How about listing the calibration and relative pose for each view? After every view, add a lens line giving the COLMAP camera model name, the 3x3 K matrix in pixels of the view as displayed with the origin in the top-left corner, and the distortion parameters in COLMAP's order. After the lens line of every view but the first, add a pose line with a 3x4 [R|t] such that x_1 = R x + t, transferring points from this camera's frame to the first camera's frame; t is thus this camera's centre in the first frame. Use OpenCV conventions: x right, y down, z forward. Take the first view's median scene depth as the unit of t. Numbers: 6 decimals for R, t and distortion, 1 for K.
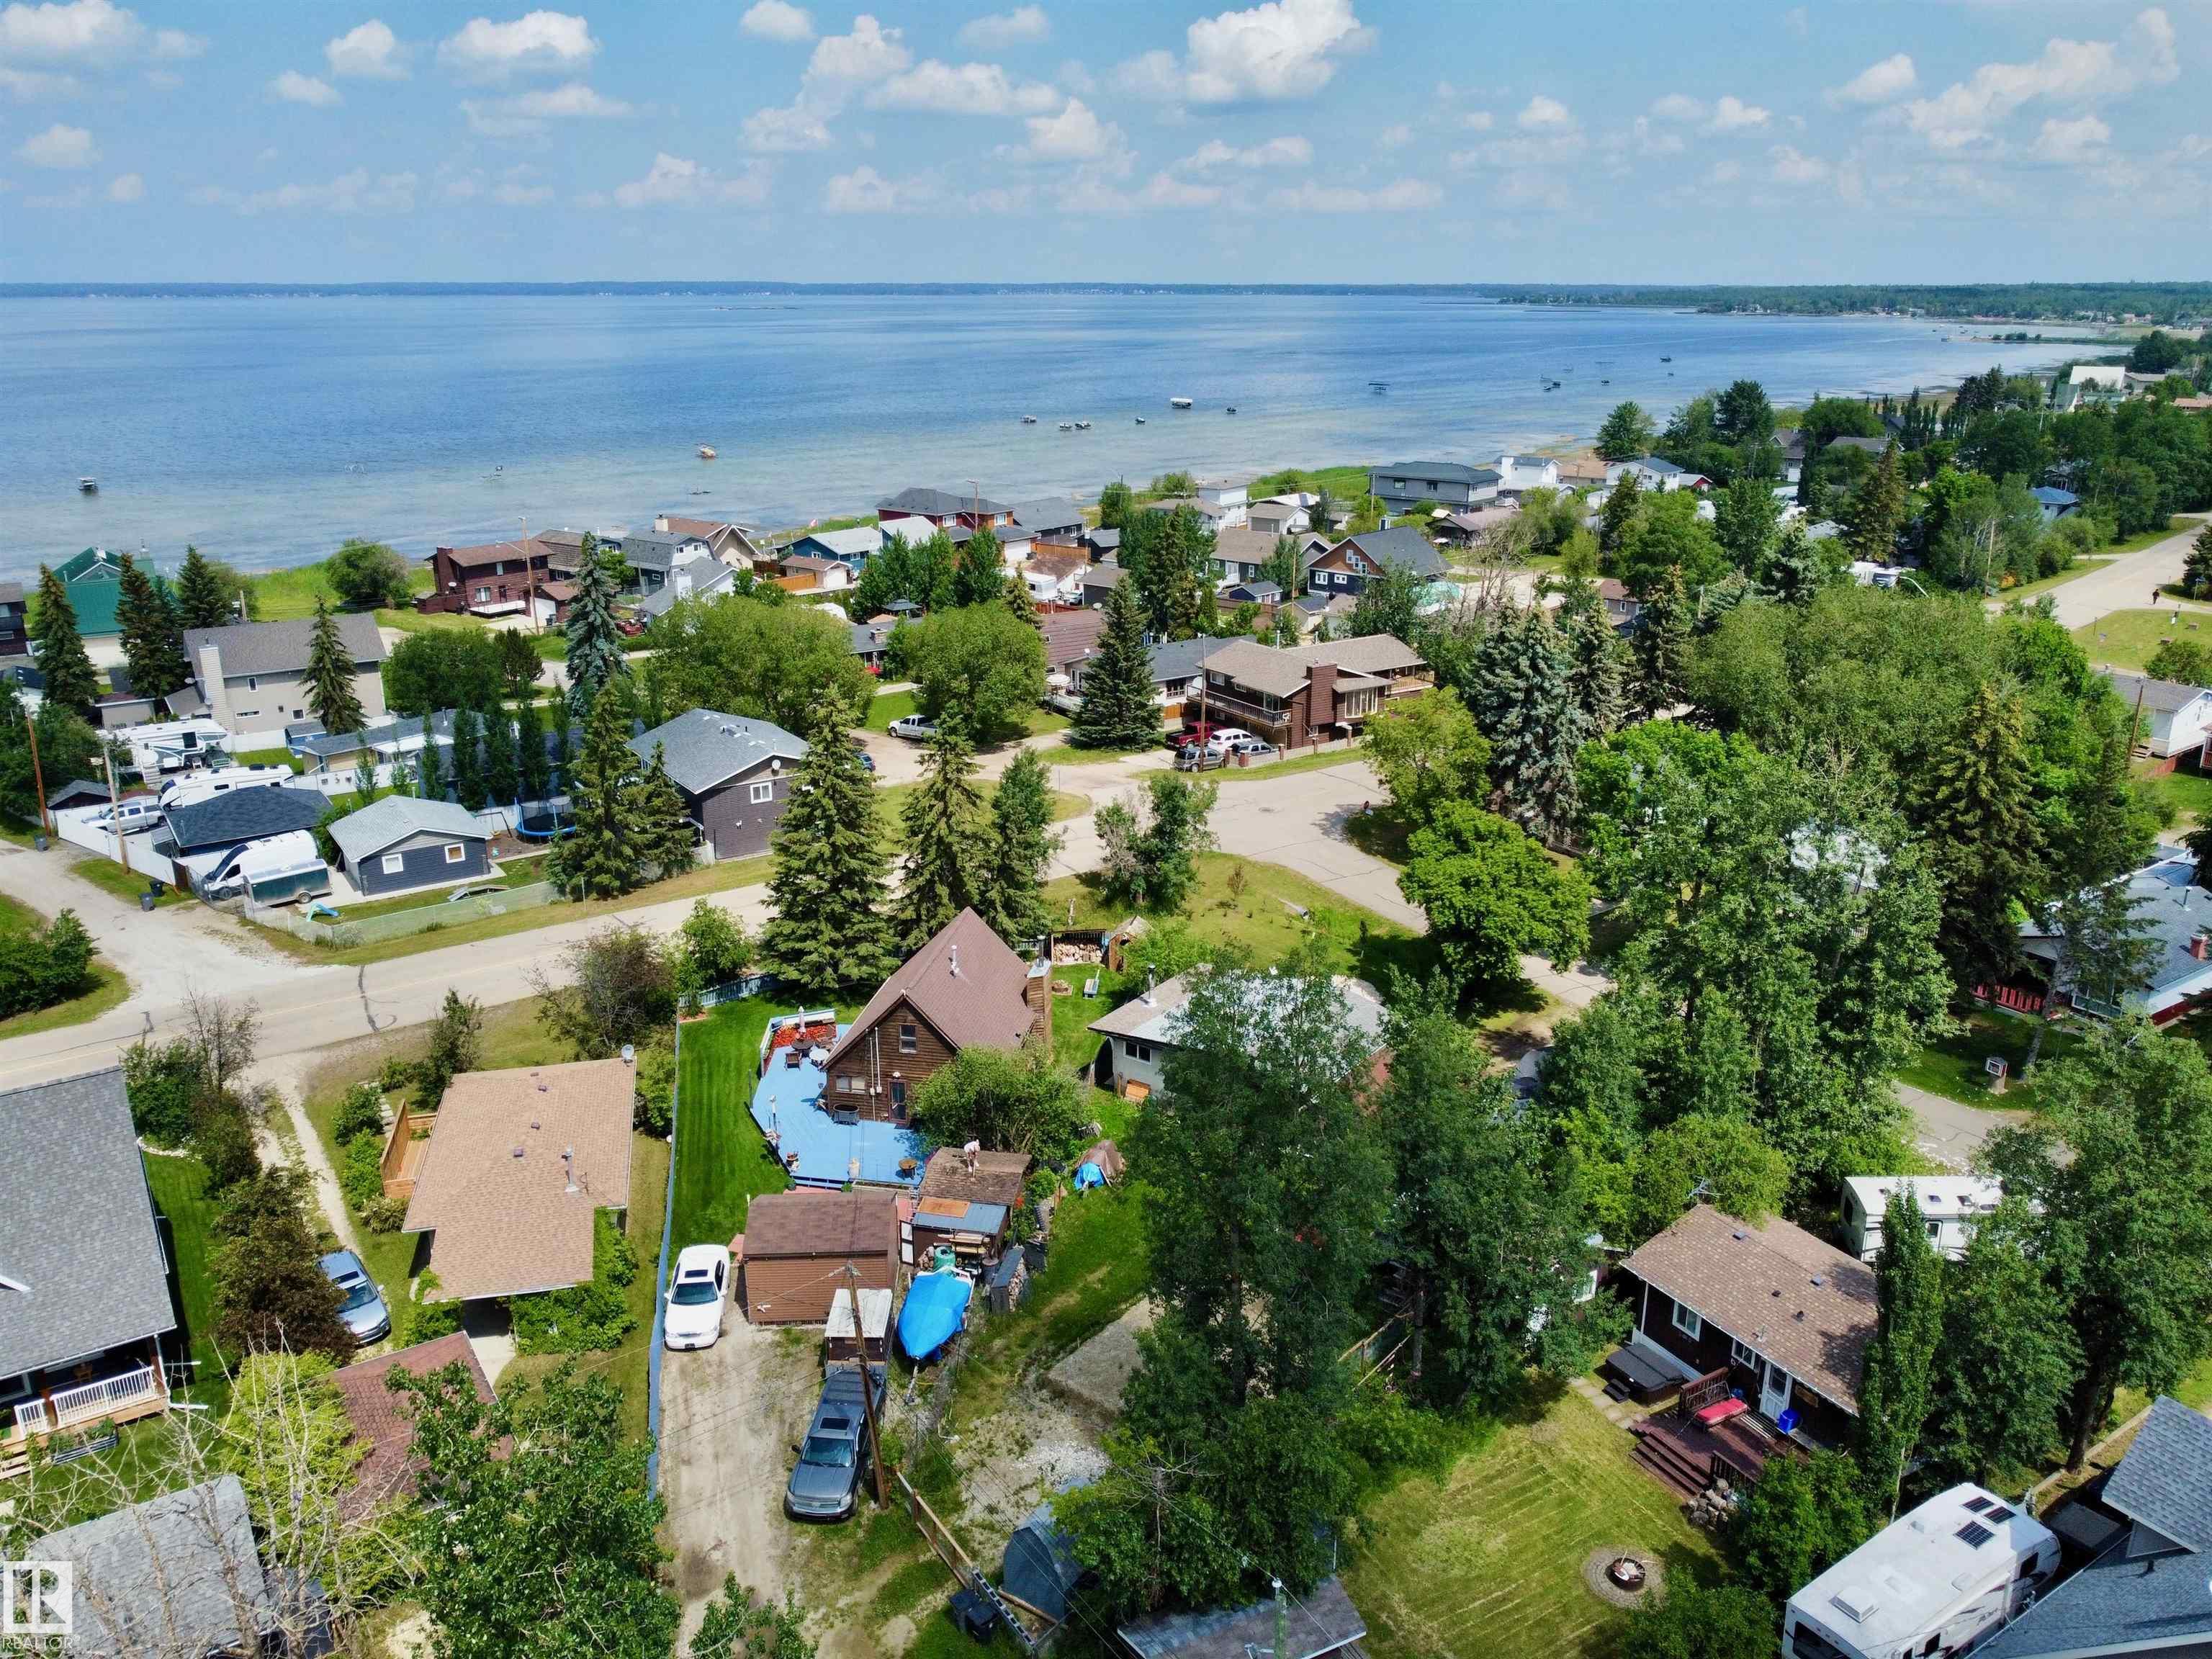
lens RADIAL K [[1673.7, 0, 1106.8], [0, 1673.7, 834.2], [0, 0, 1]] dist [-0.003191, 0.000924]
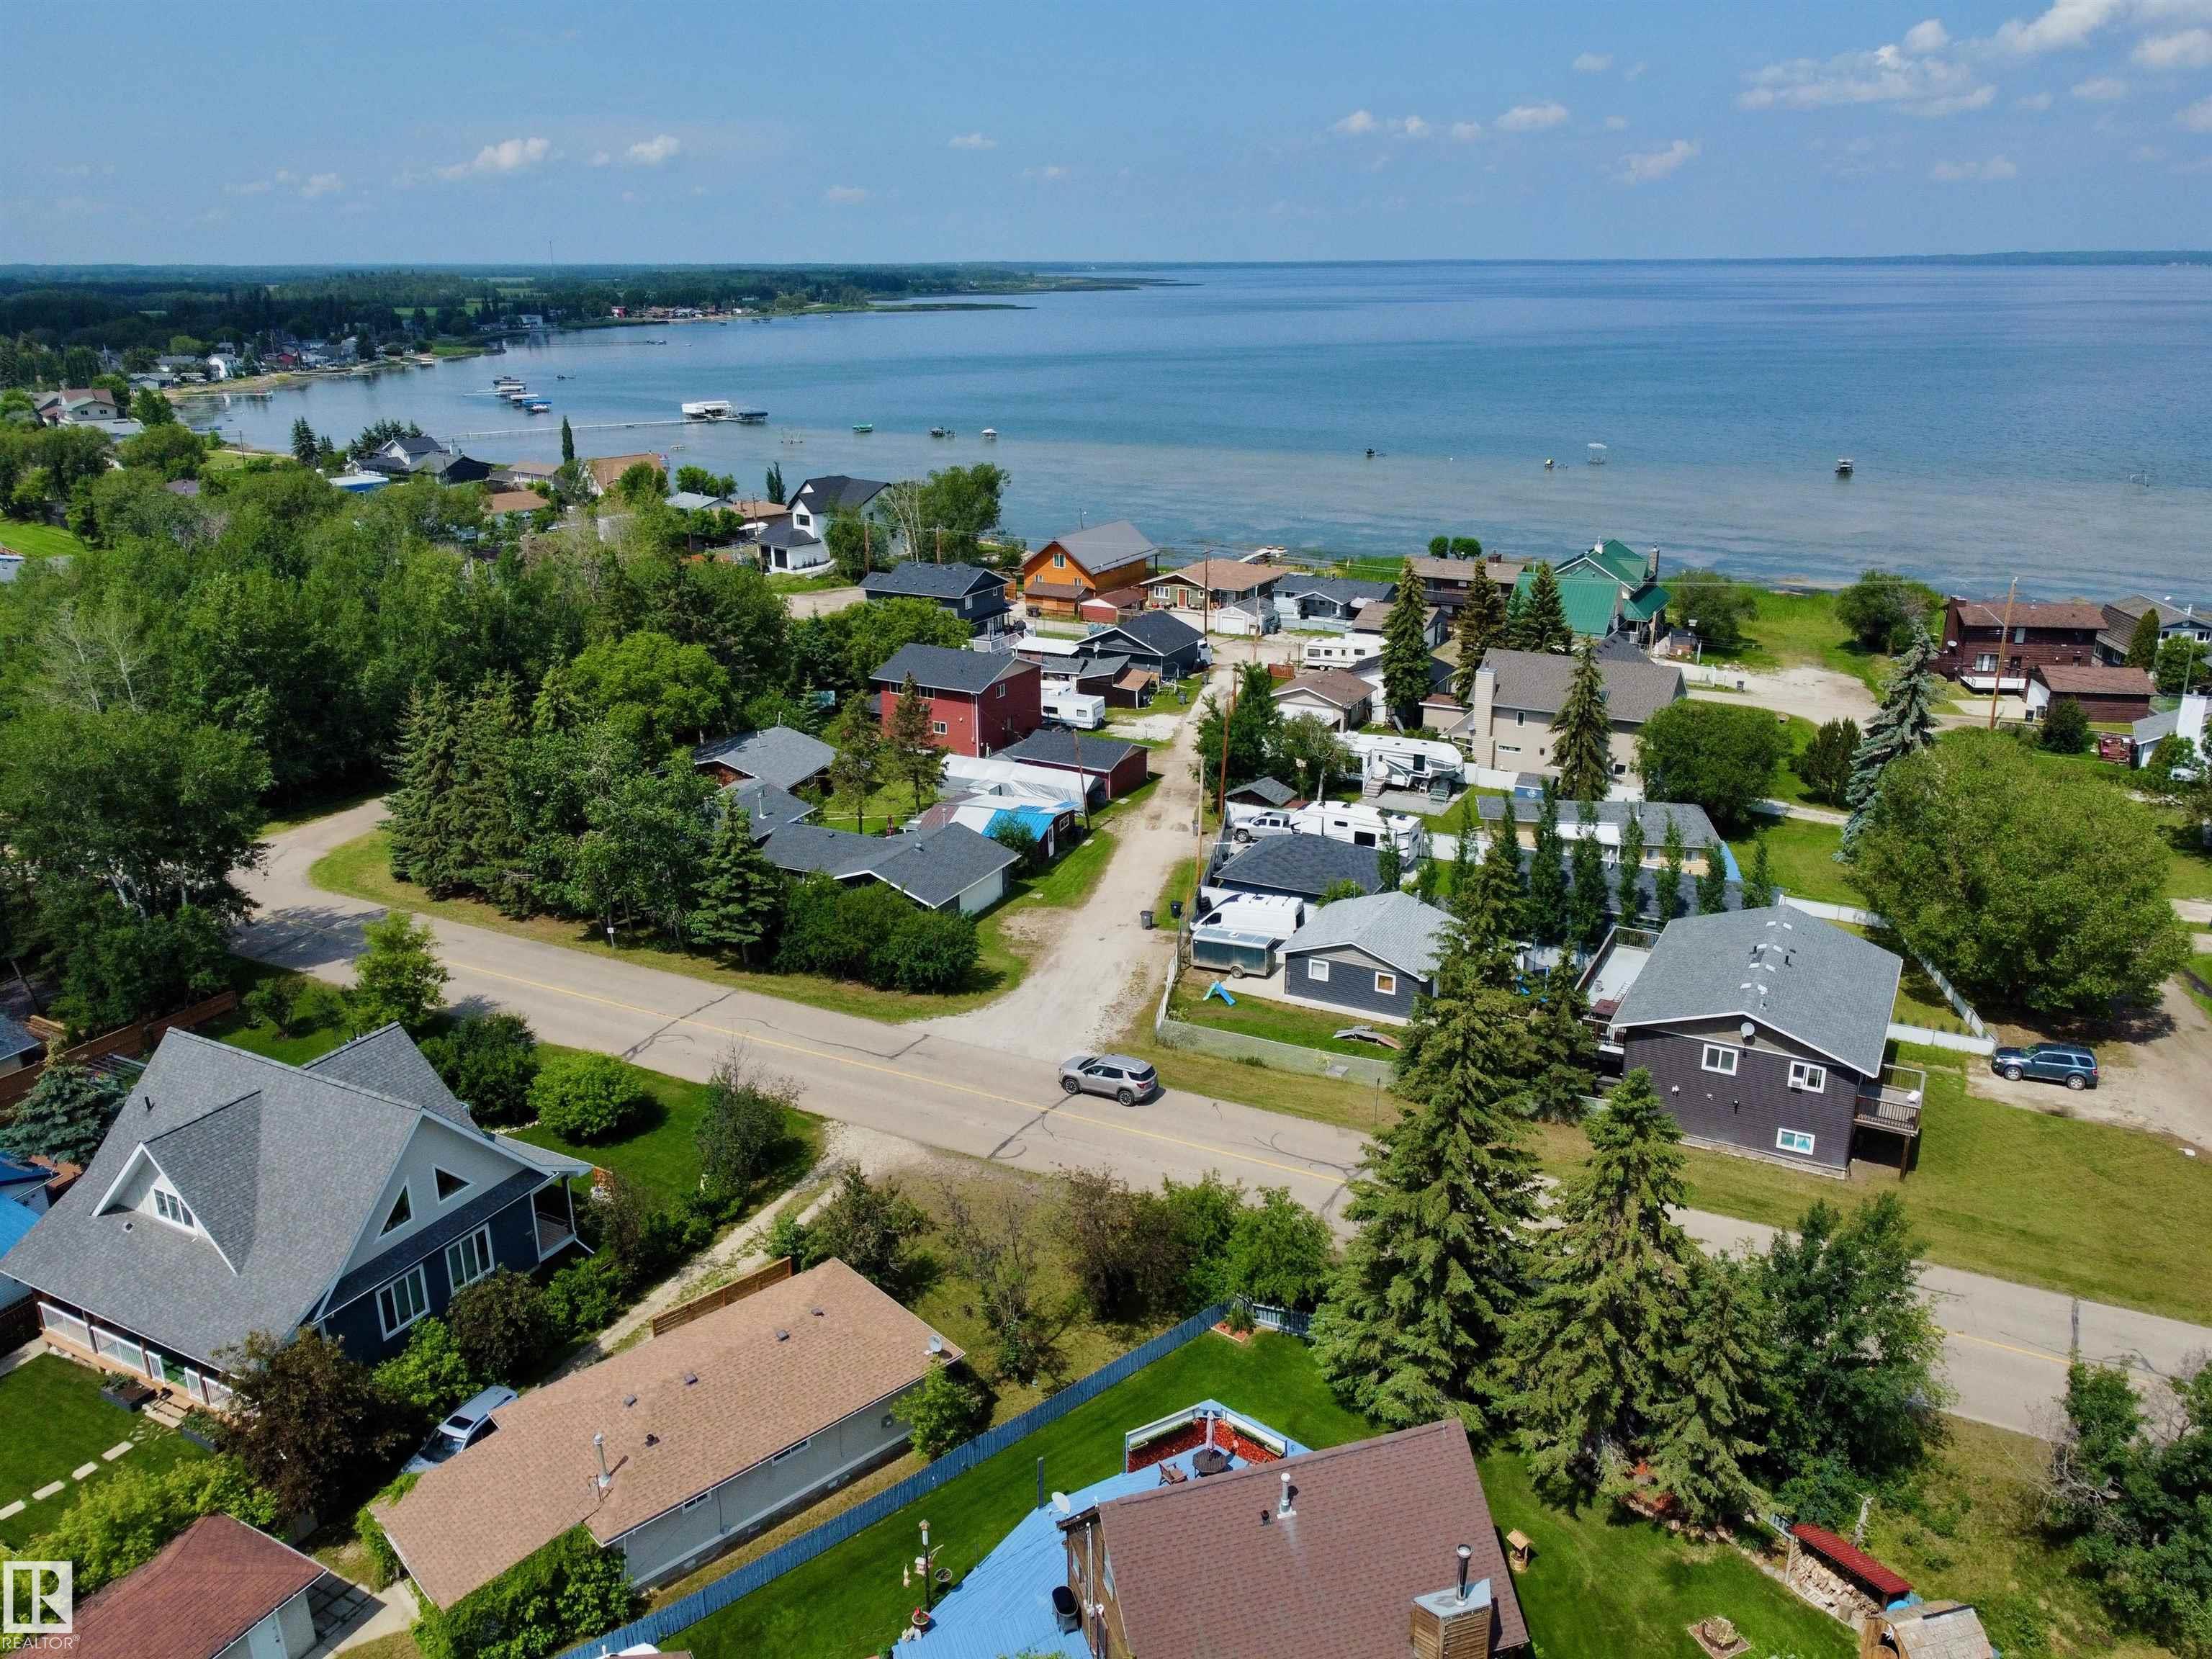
lens RADIAL K [[1673.0, 0, 1099.6], [0, 1673.0, 834.2], [0, 0, 1]] dist [-0.008882, 0.002548]
pose [[0.473206, 0.282123, -0.834555, 0.174141], [-0.266682, 0.948759, 0.169518, -0.131163], [0.839617, 0.142344, 0.524196, 0.353620]]
